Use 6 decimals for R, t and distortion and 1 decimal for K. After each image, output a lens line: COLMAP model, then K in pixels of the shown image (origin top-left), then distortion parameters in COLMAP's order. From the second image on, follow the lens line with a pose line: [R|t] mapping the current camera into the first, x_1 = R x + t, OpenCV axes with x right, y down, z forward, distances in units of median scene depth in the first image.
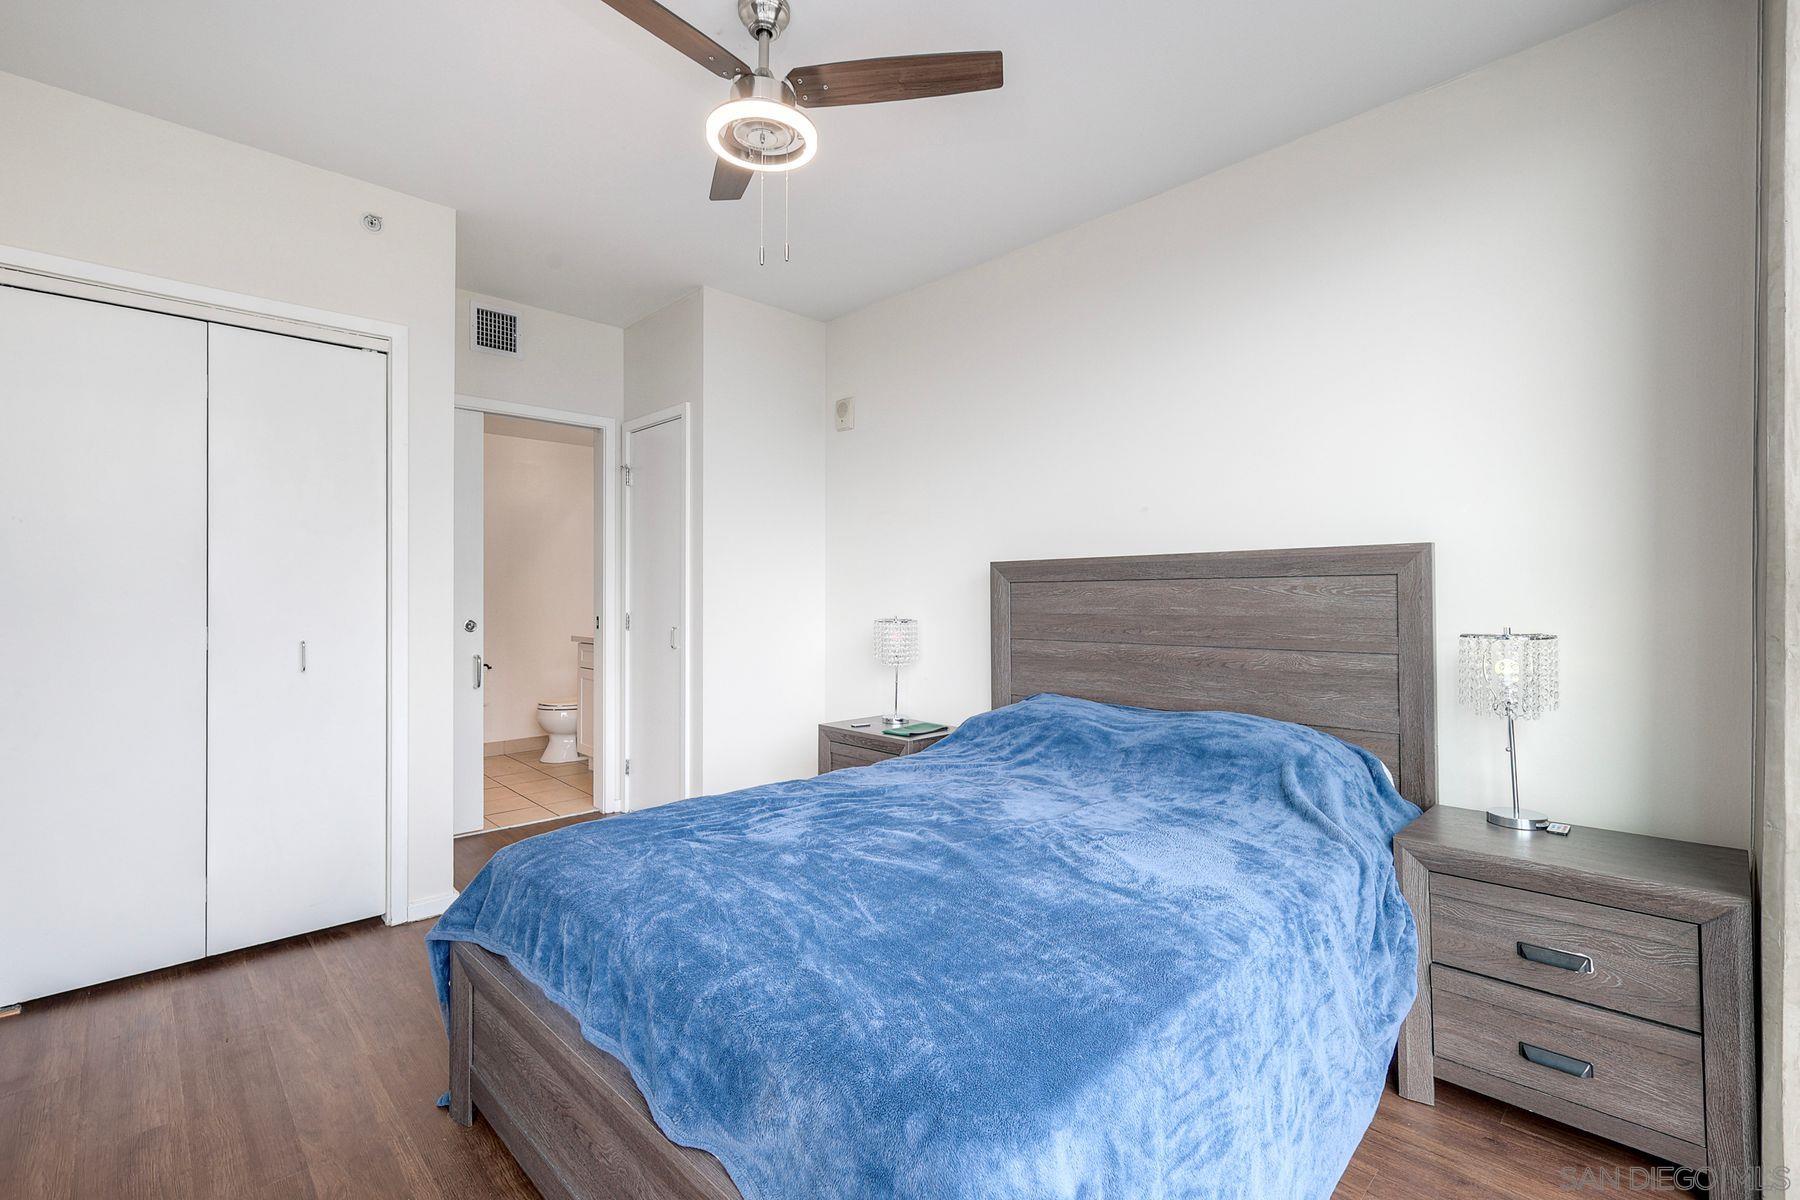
lens RADIAL K [[806.0, 0, 929.4], [0, 806.0, 594.8], [0, 0, 1]] dist [0.000478, -0.000338]
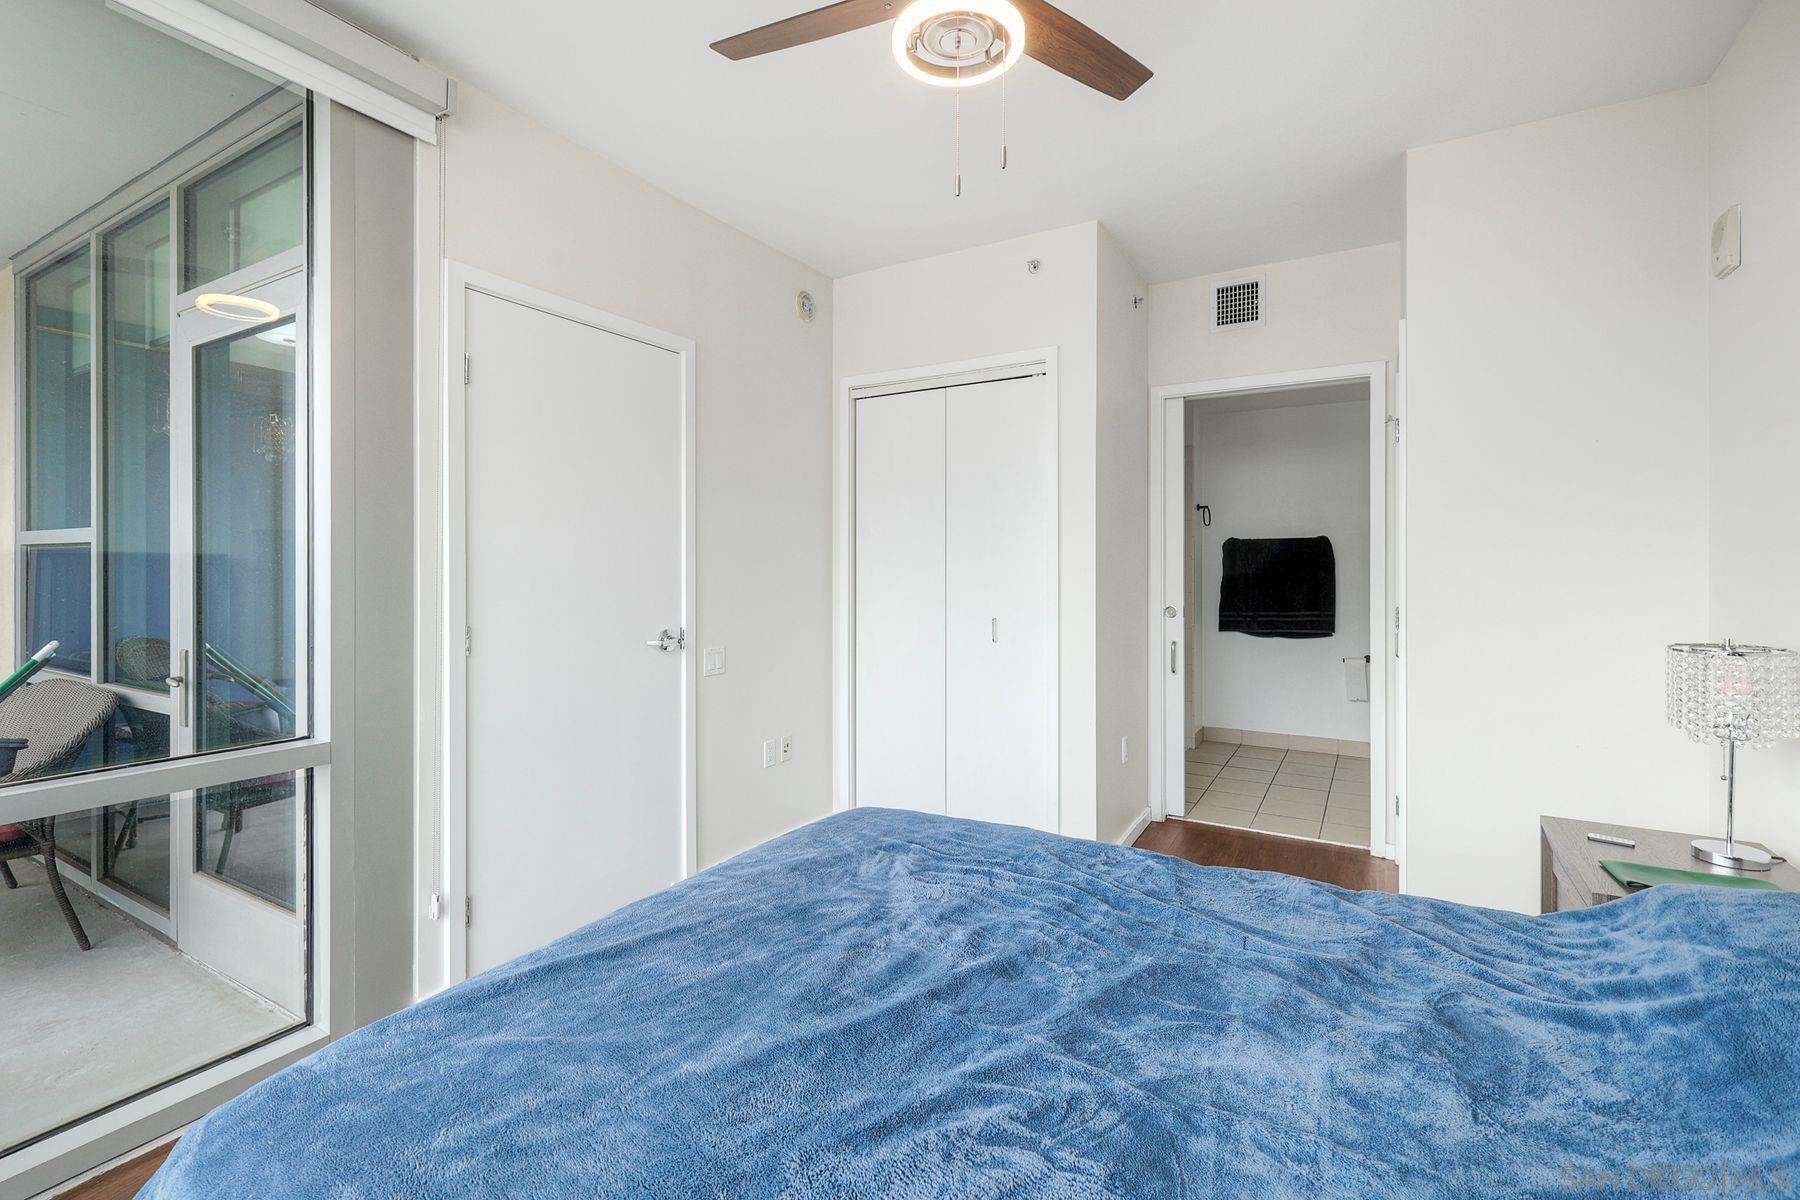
lens RADIAL K [[801.6, 0, 897.9], [0, 801.6, 564.3], [0, 0, 1]] dist [0.001144, 0.000115]
pose [[0.229249, -0.000798, -0.973368, 0.405553], [-0.001963, 0.999997, -0.001282, -0.022616], [0.973366, 0.002205, 0.229247, 0.528179]]
